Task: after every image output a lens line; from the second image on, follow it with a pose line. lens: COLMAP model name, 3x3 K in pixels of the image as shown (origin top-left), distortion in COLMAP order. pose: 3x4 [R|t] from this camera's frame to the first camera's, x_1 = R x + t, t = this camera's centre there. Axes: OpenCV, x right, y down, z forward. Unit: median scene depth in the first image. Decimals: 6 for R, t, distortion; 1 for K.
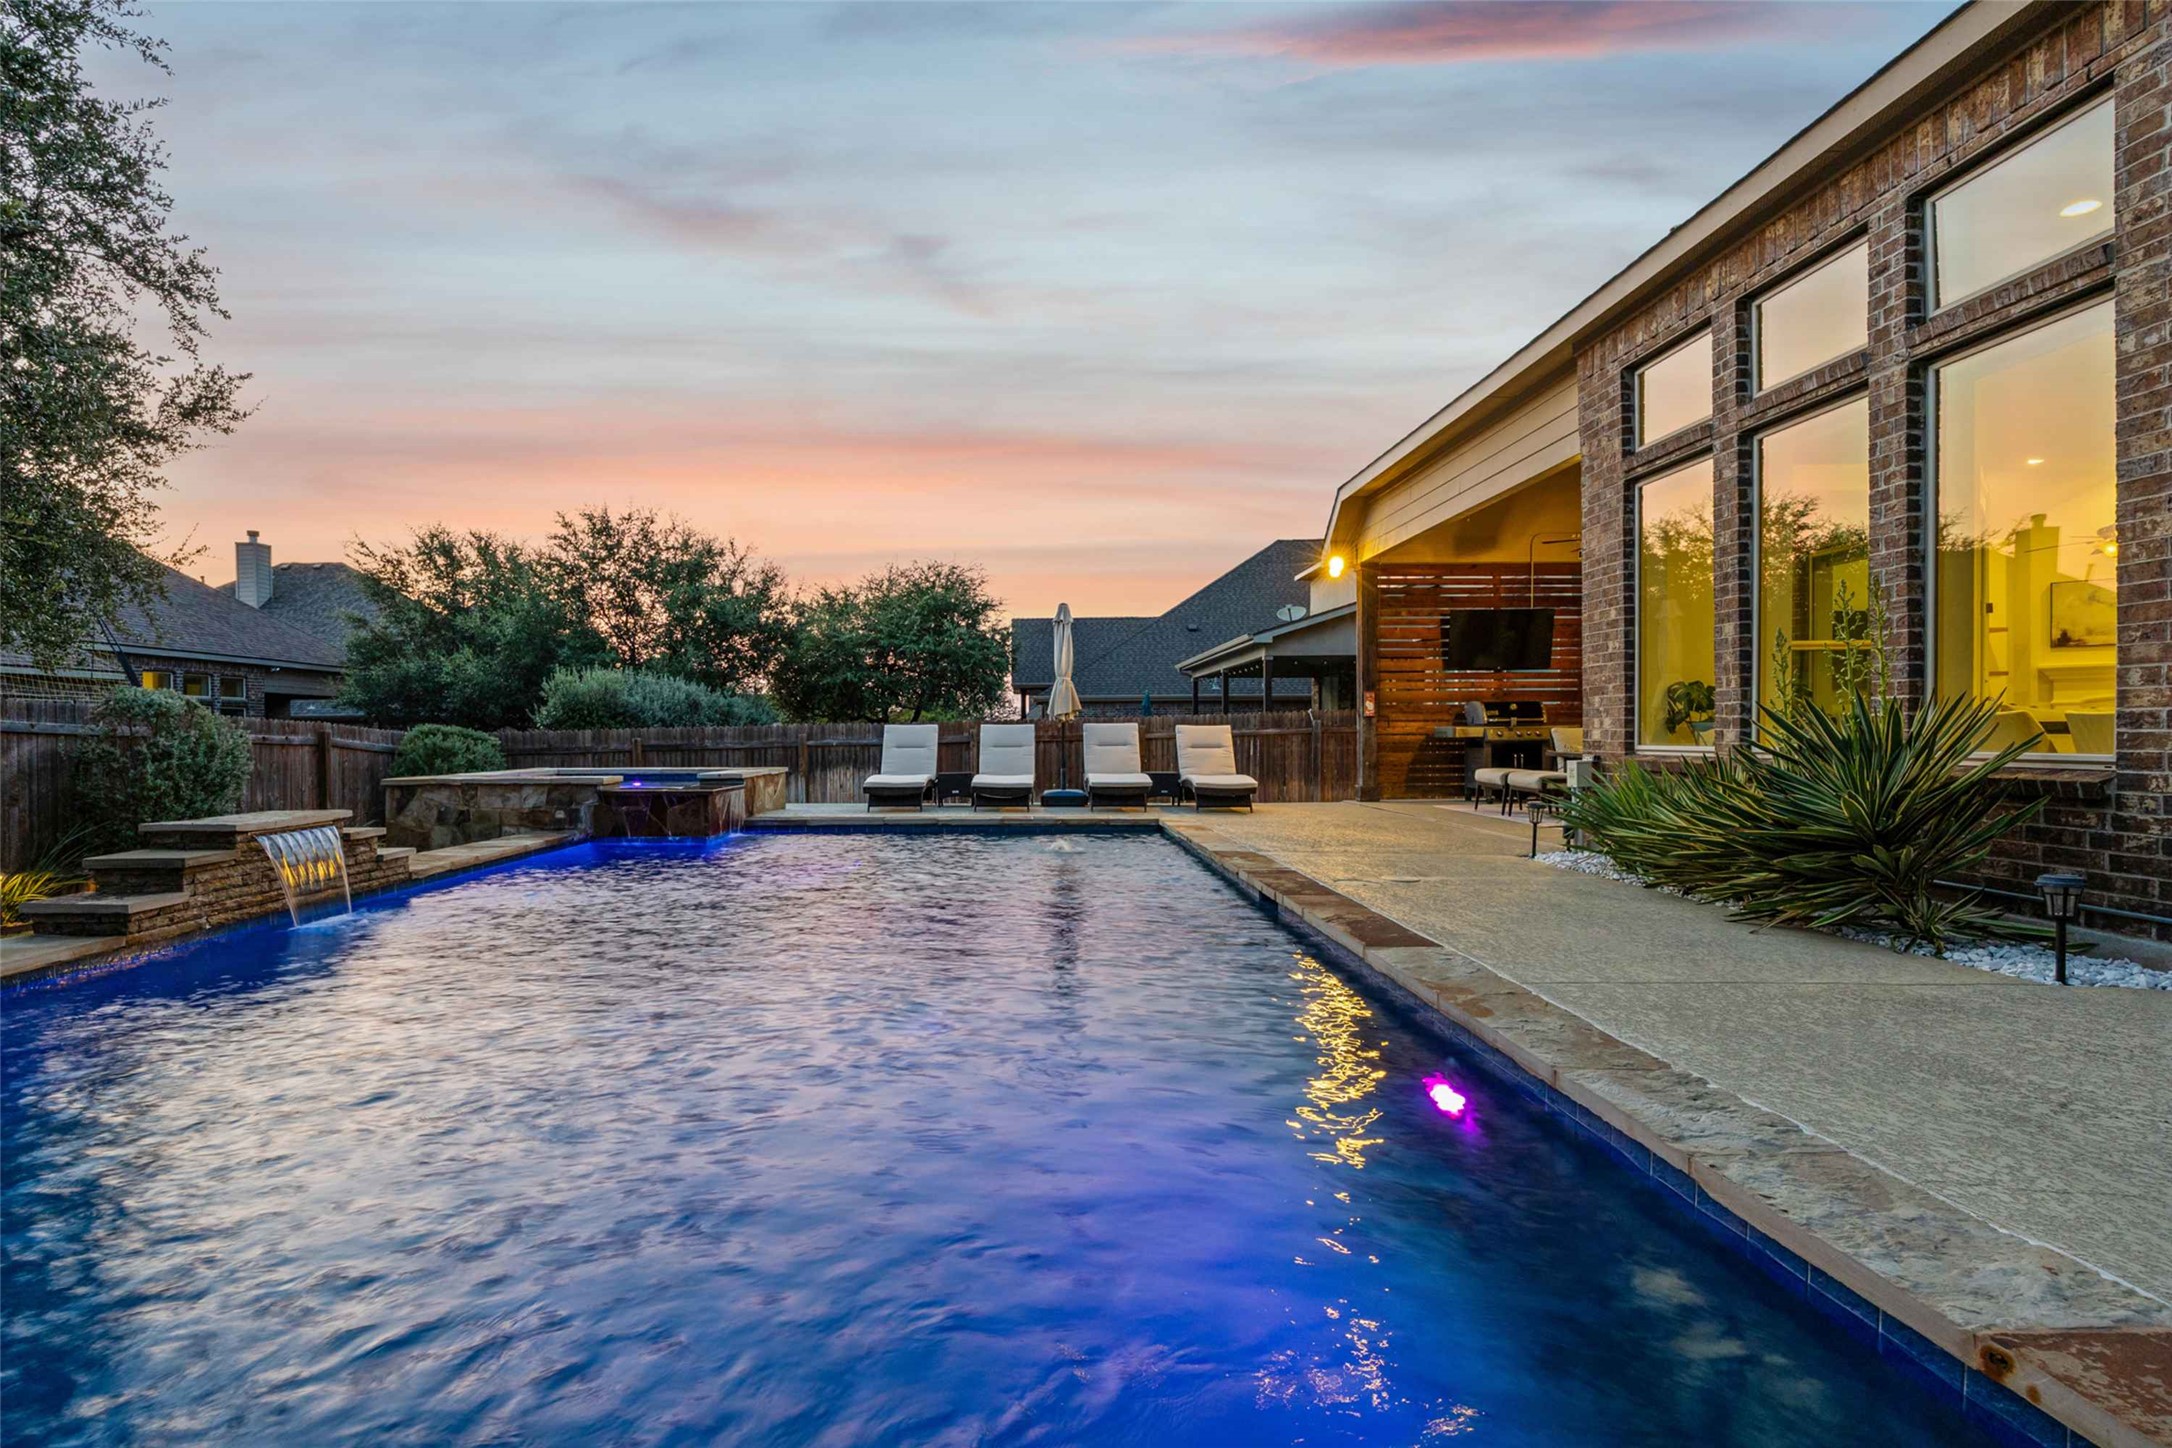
lens RADIAL K [[1064.5, 0, 1078.5], [0, 1064.5, 749.4], [0, 0, 1]] dist [-0.000309, -0.000225]
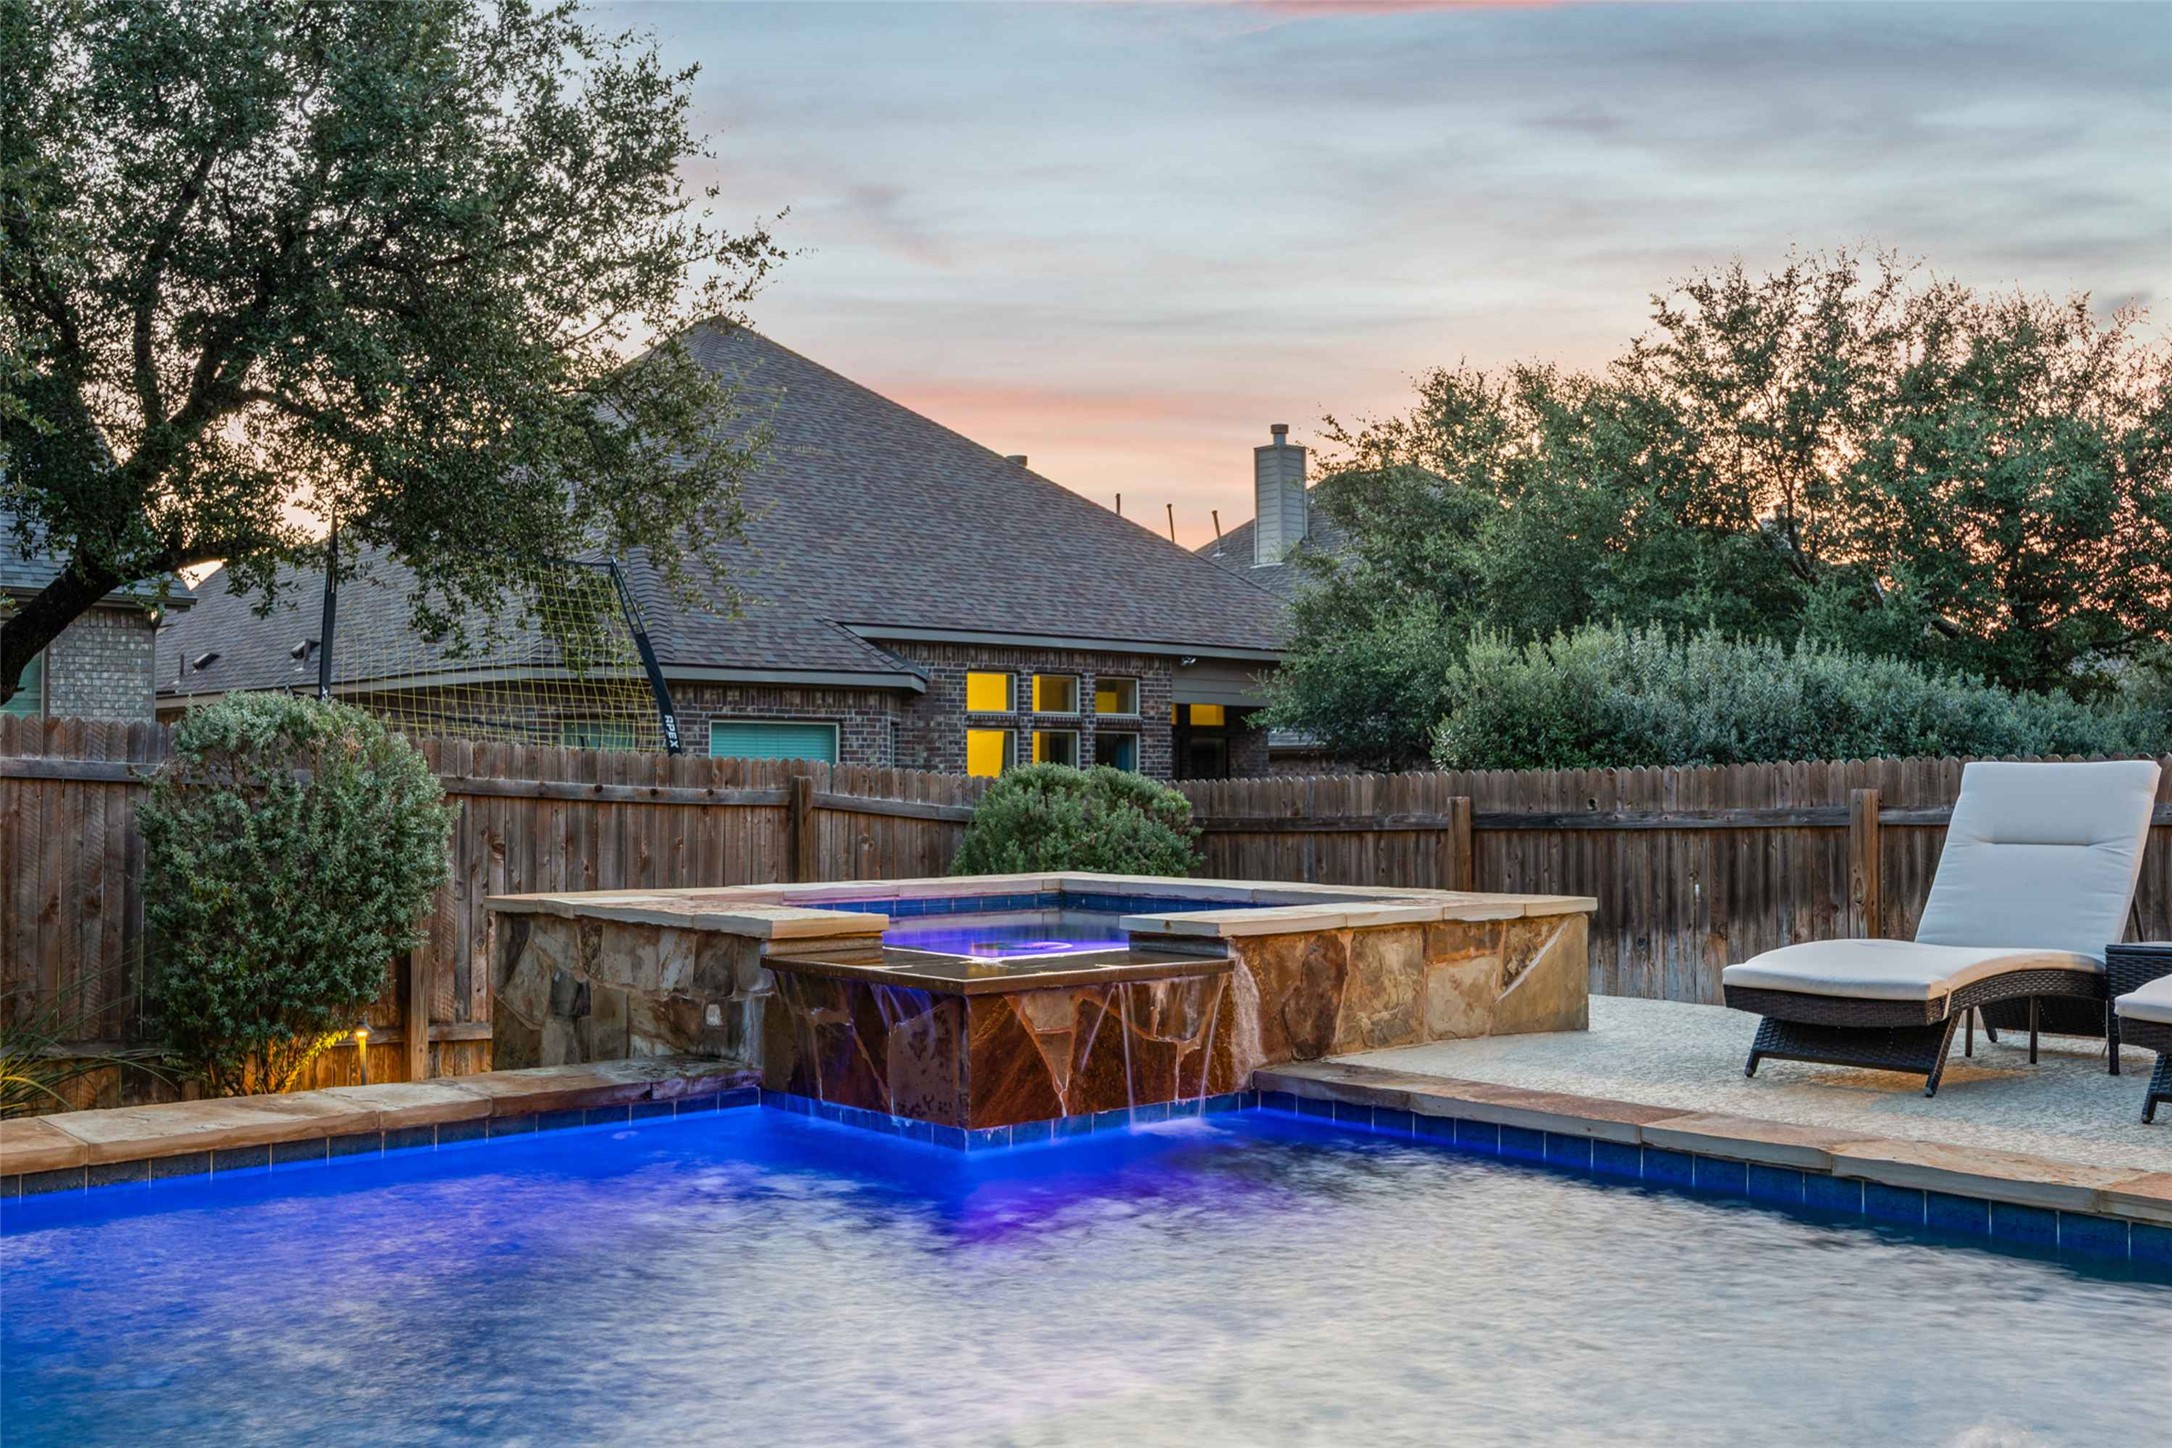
lens RADIAL K [[2153.8, 0, 1086.0], [0, 2153.8, 724.0], [0, 0, 1]] dist [0.005787, 0.012304]
pose [[0.651749, -0.015034, -0.758286, 0.106867], [-0.013893, 0.999399, -0.031756, -0.011498], [0.758307, 0.031232, 0.651149, 0.440302]]
